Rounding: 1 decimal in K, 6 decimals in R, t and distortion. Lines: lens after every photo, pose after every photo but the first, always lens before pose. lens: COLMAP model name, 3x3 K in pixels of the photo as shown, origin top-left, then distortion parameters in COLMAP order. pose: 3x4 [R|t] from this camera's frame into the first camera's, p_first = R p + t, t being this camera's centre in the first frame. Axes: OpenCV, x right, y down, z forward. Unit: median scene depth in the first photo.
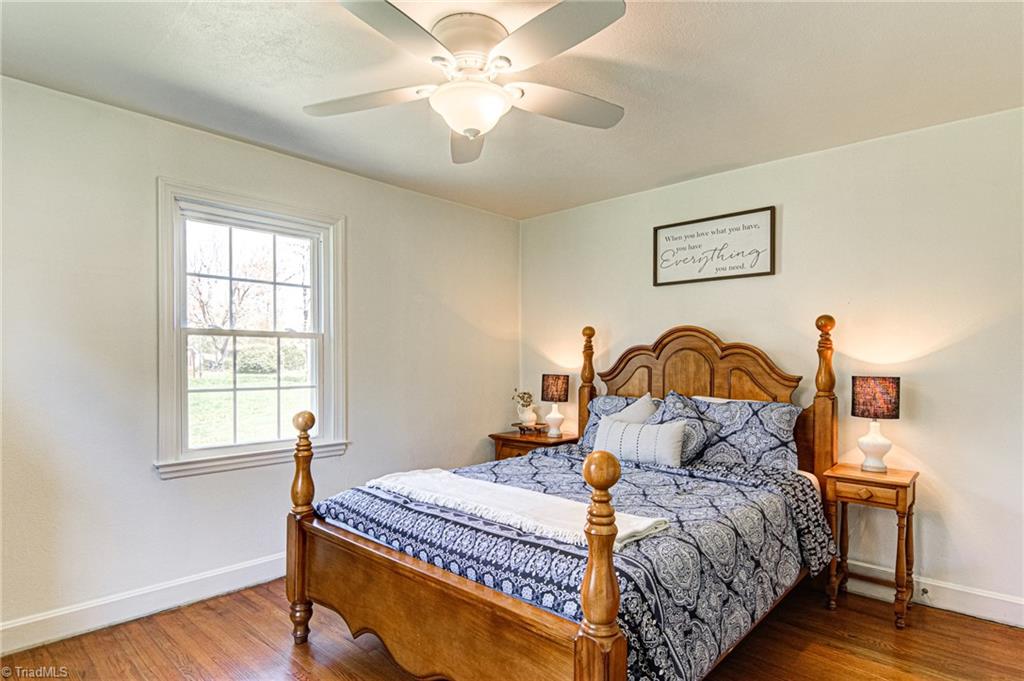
lens RADIAL K [[544.1, 0, 512.2], [0, 544.1, 356.0], [0, 0, 1]] dist [0.039580, -0.000214]
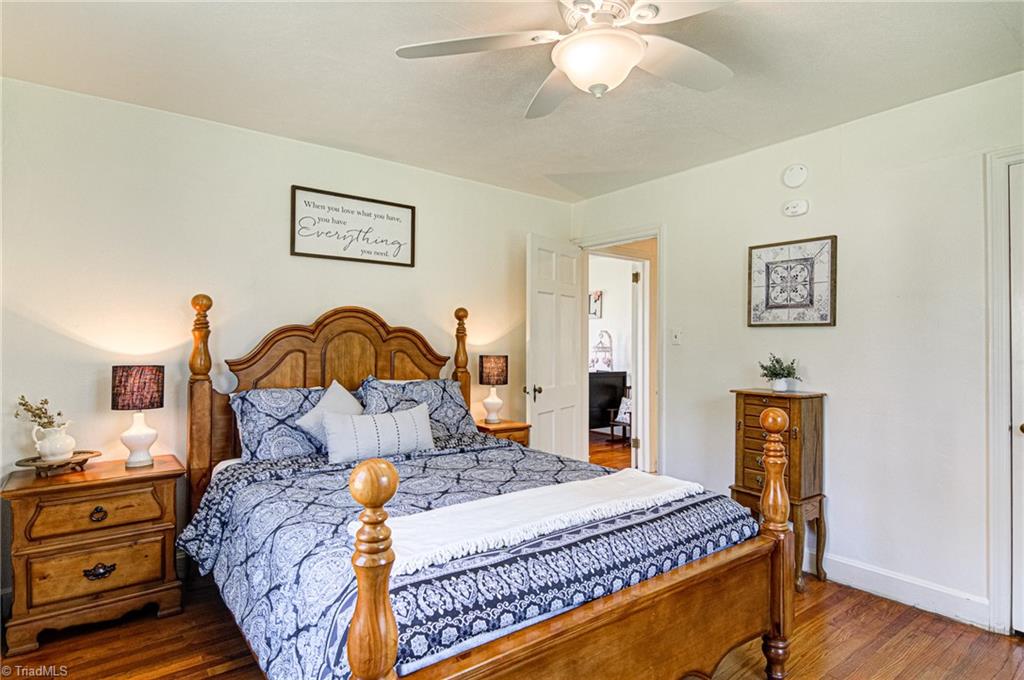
lens RADIAL K [[544.0, 0, 514.3], [0, 544.0, 340.1], [0, 0, 1]] dist [0.000747, -0.001289]
pose [[0.176652, 0.003373, 0.984268, -0.581910], [-0.012193, 0.999925, -0.001238, 0.000524], [-0.984198, -0.011782, 0.176680, 0.590317]]
